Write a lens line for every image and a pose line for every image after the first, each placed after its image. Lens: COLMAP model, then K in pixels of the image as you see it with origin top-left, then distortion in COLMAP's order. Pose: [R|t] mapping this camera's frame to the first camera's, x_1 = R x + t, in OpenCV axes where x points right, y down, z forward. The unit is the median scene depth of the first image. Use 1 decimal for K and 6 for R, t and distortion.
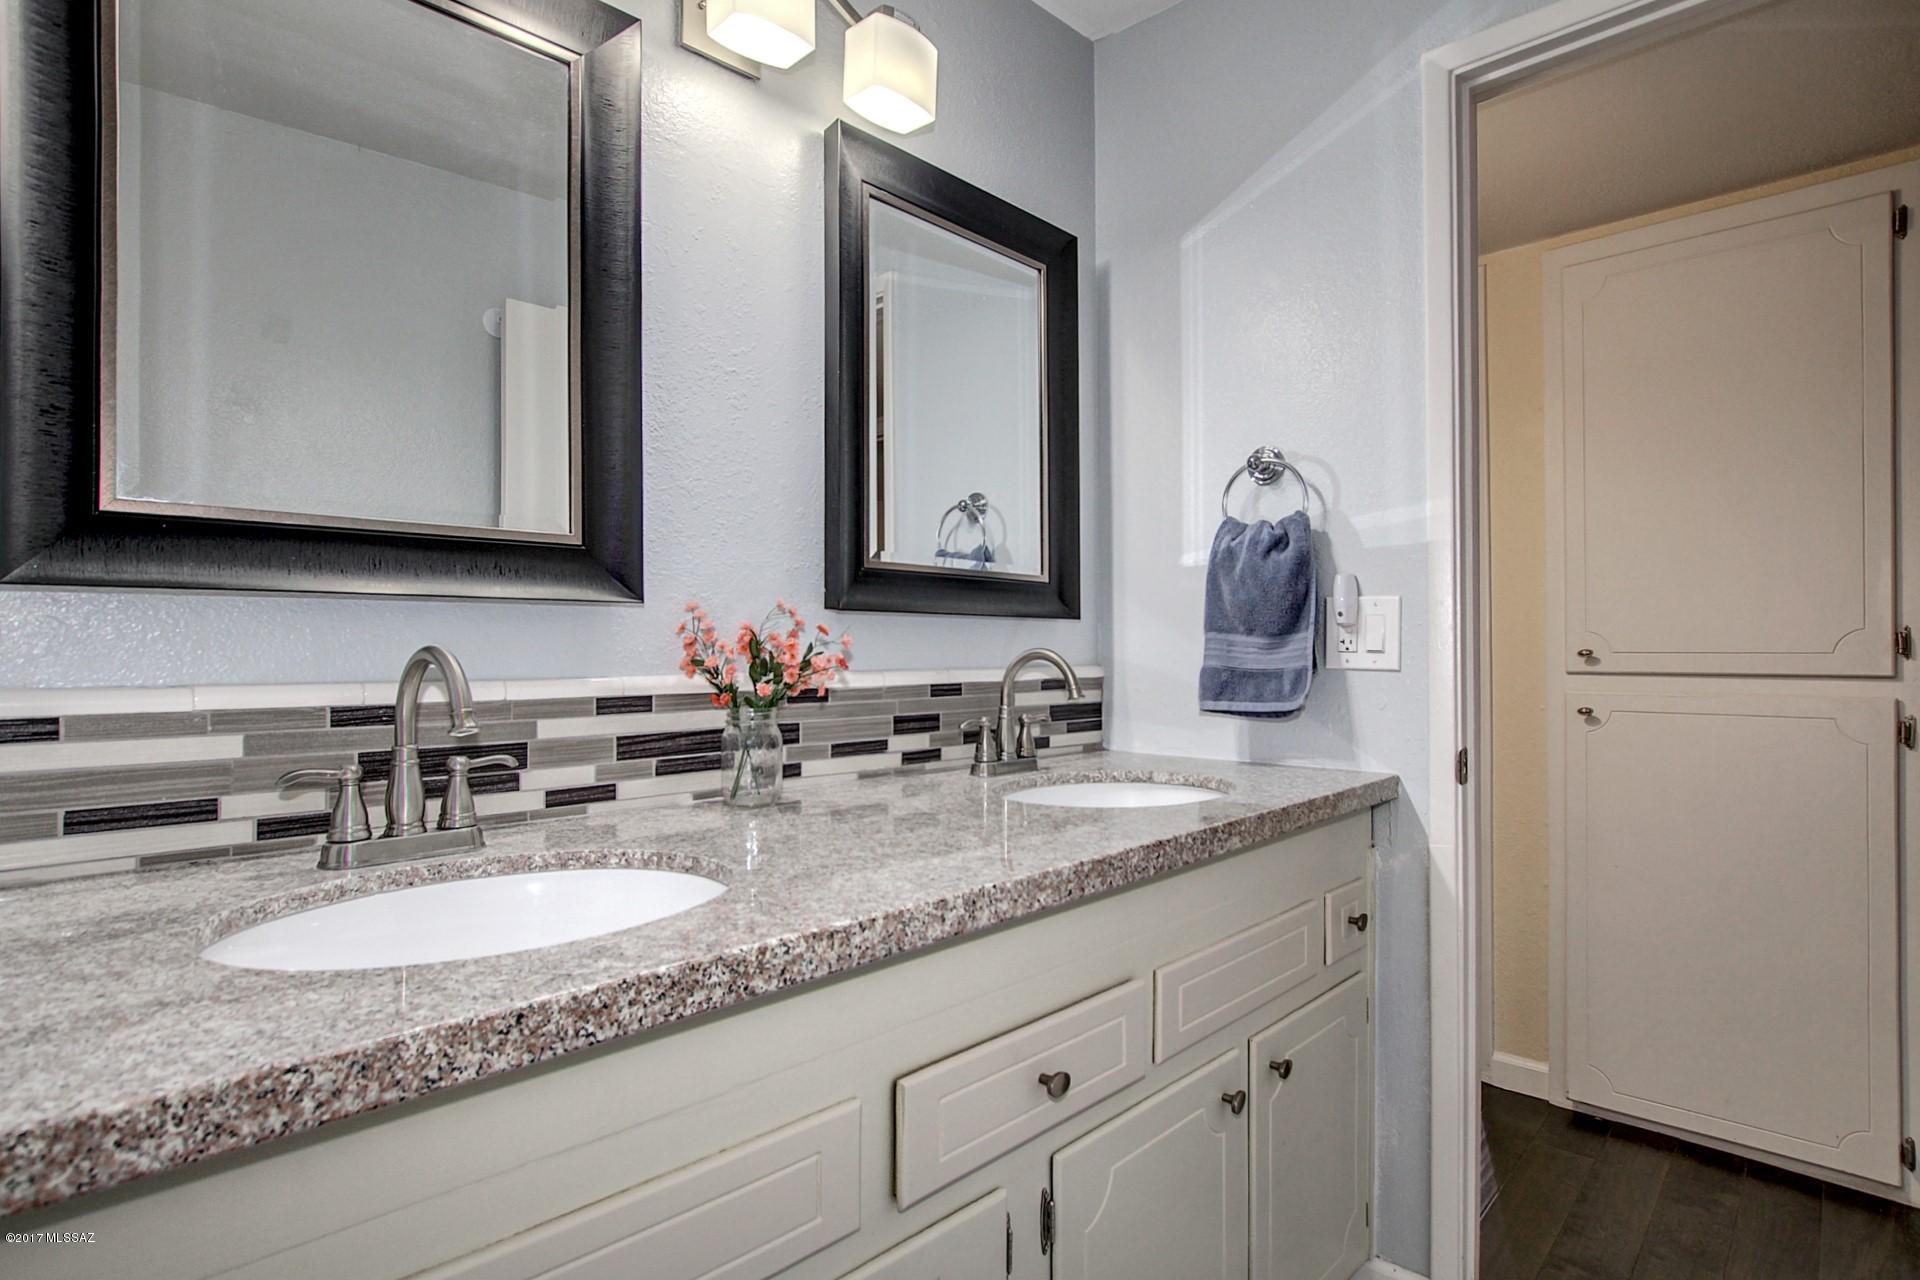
lens RADIAL K [[911.5, 0, 941.6], [0, 911.5, 645.7], [0, 0, 1]] dist [-0.029414, -0.000123]
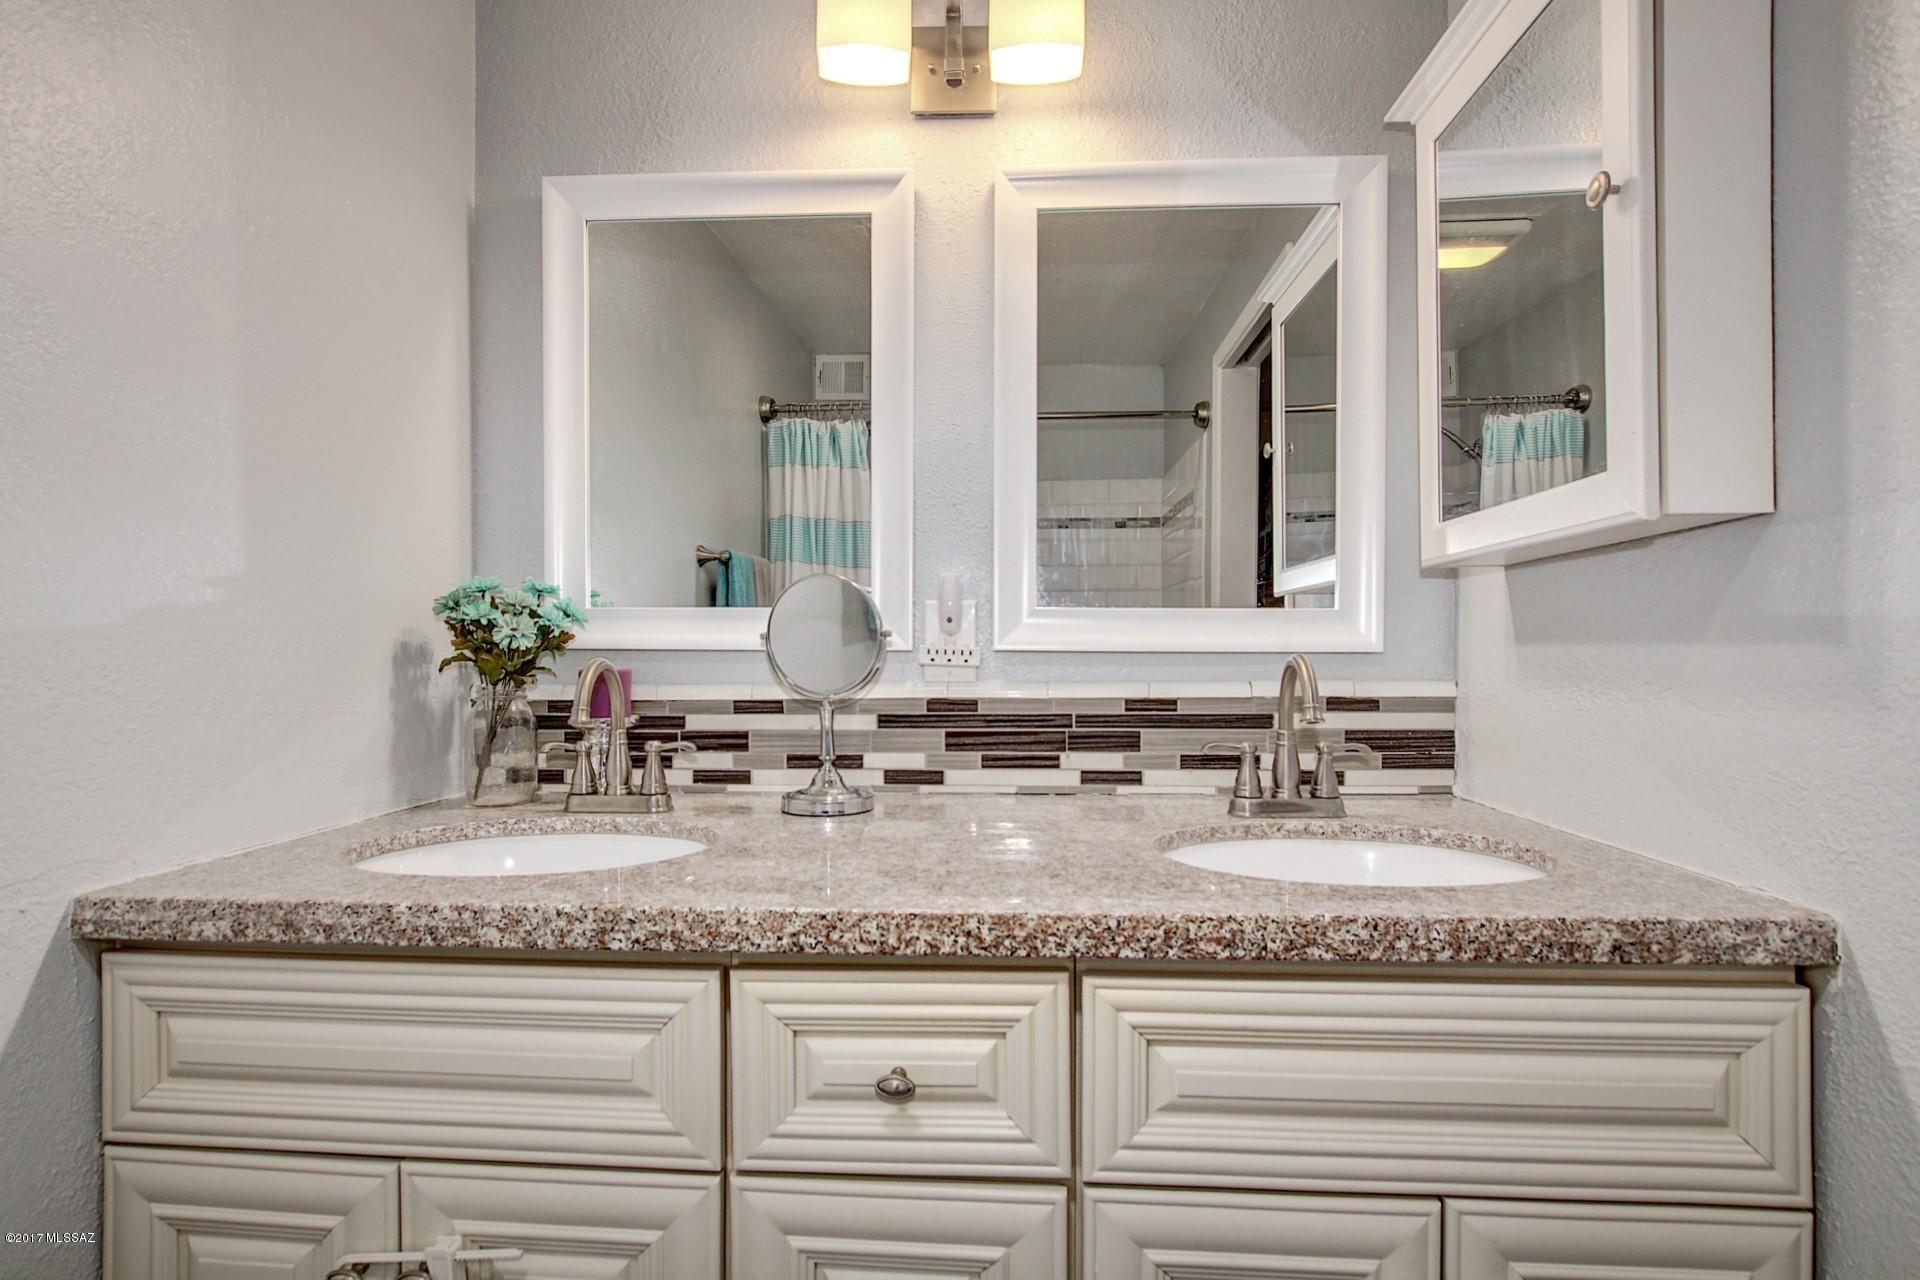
lens RADIAL K [[722.6, 0, 960.0], [0, 722.6, 640.0], [0, 0, 1]] dist [-0.000304, -0.000032]
pose [[0.671741, -0.025052, -0.740362, 0.382245], [0.009861, 0.999642, -0.024879, 0.001652], [0.740721, 0.009412, 0.671747, 0.379473]]
